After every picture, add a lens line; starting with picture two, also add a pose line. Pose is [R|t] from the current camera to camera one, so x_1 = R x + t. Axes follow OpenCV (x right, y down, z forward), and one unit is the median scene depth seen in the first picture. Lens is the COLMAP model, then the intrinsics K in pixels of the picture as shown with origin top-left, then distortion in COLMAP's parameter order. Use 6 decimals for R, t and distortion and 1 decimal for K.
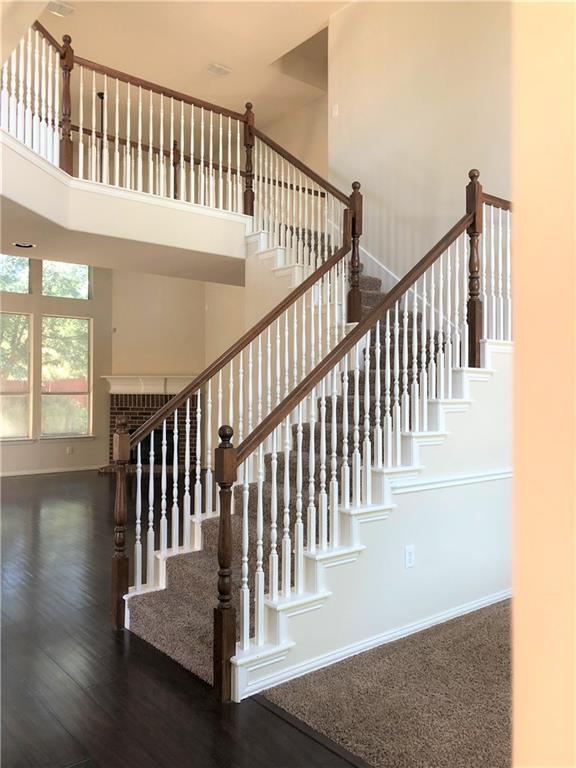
lens RADIAL K [[640.9, 0, 289.7], [0, 640.9, 380.6], [0, 0, 1]] dist [0.014806, -0.016672]
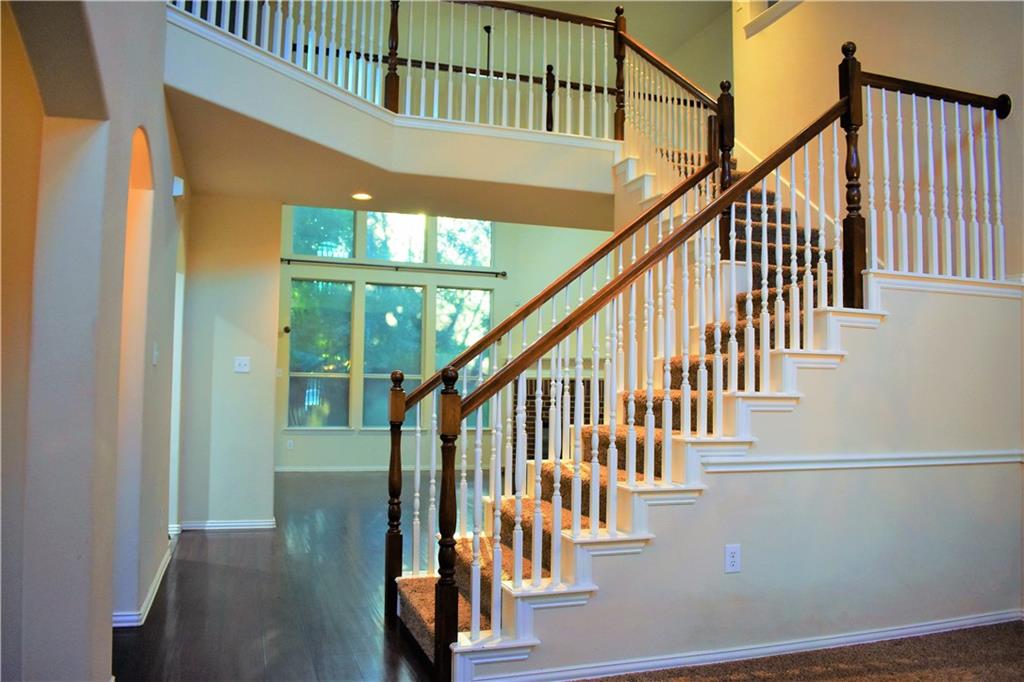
lens RADIAL K [[821.6, 0, 512.1], [0, 821.6, 342.7], [0, 0, 1]] dist [-0.095150, 0.017450]
pose [[0.933654, -0.010523, -0.358022, 0.215215], [-0.006708, 0.998879, -0.046853, 0.053357], [0.358114, 0.046146, 0.932537, 0.017747]]
